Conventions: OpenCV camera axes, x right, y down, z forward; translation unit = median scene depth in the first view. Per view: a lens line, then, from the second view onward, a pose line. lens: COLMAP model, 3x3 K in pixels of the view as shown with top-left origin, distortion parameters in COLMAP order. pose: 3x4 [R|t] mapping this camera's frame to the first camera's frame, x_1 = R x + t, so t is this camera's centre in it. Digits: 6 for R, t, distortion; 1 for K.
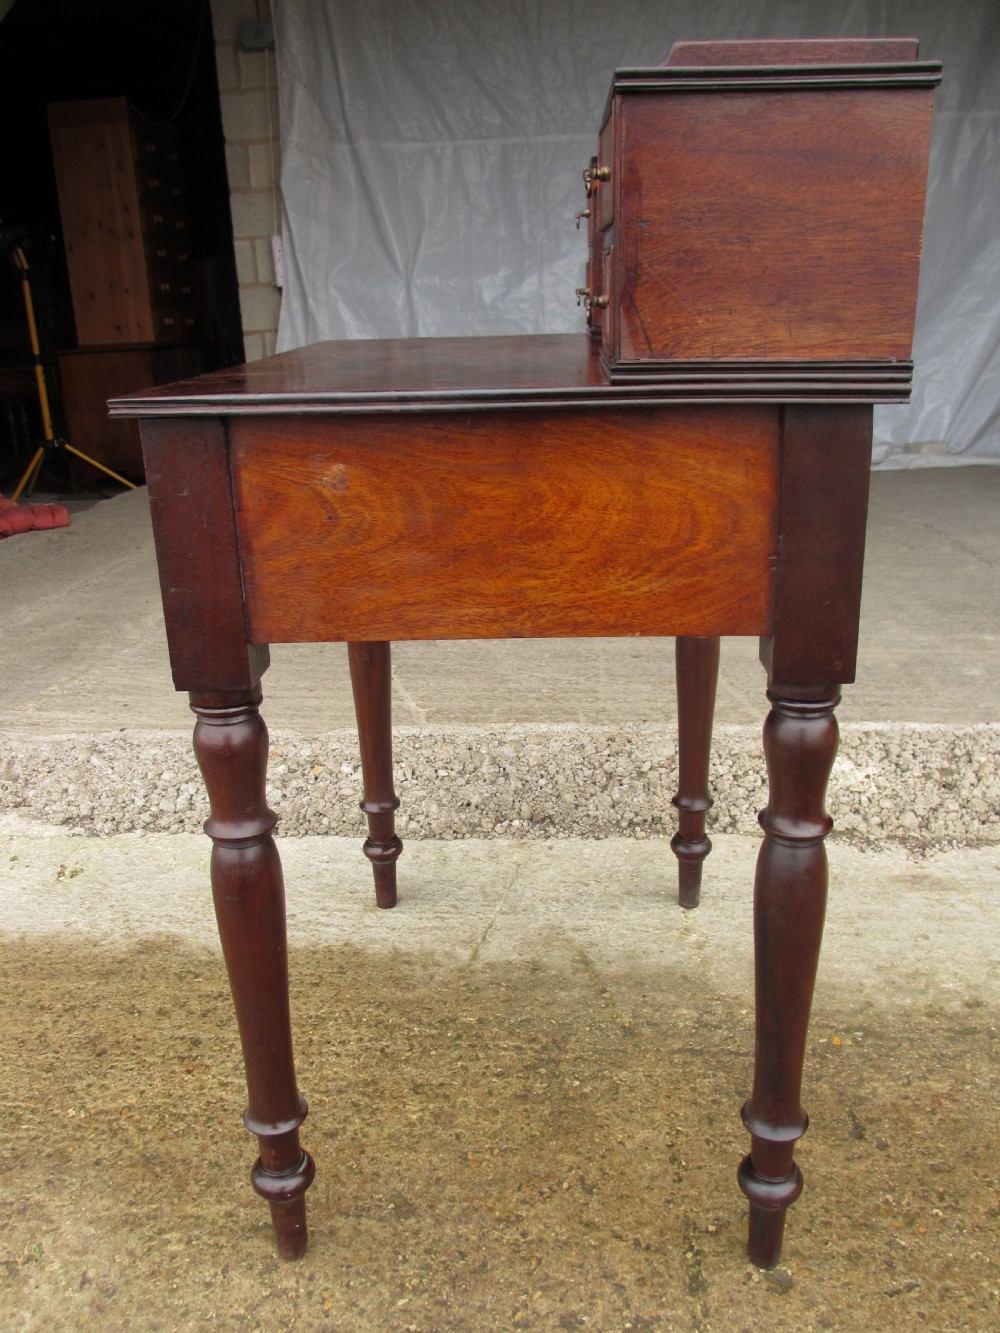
lens RADIAL K [[1112.6, 0, 510.8], [0, 1112.6, 665.3], [0, 0, 1]] dist [-0.058081, 0.021863]
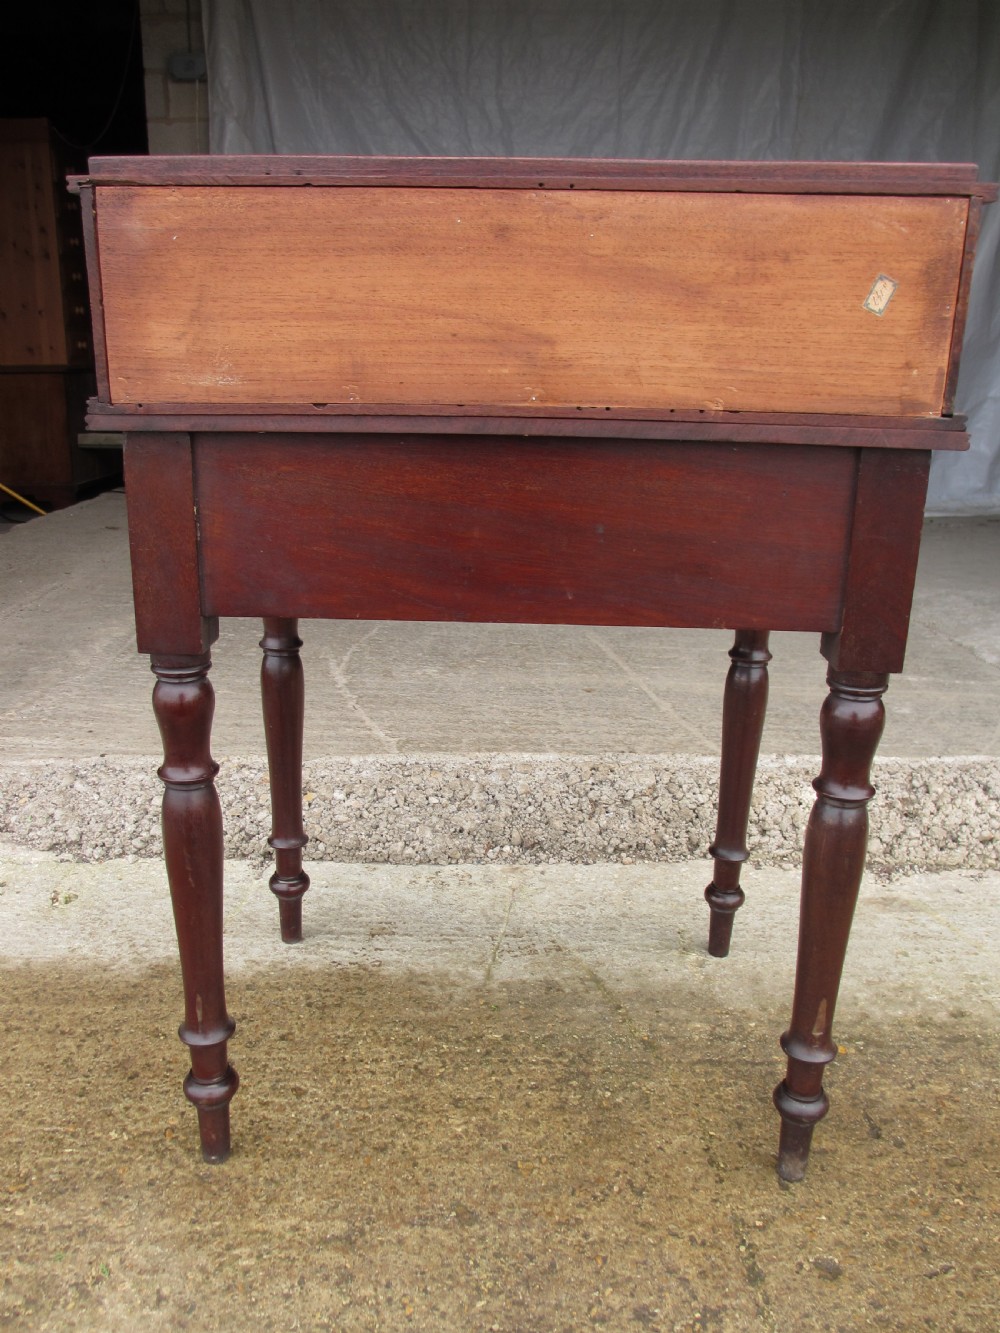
lens RADIAL K [[1112.6, 0, 508.9], [0, 1112.6, 663.3], [0, 0, 1]] dist [-0.058081, 0.021863]
pose [[0.994263, 0.018195, 0.105400, -0.126545], [-0.014538, 0.999269, -0.035368, 0.007514], [-0.105967, 0.033633, 0.993801, -0.035460]]
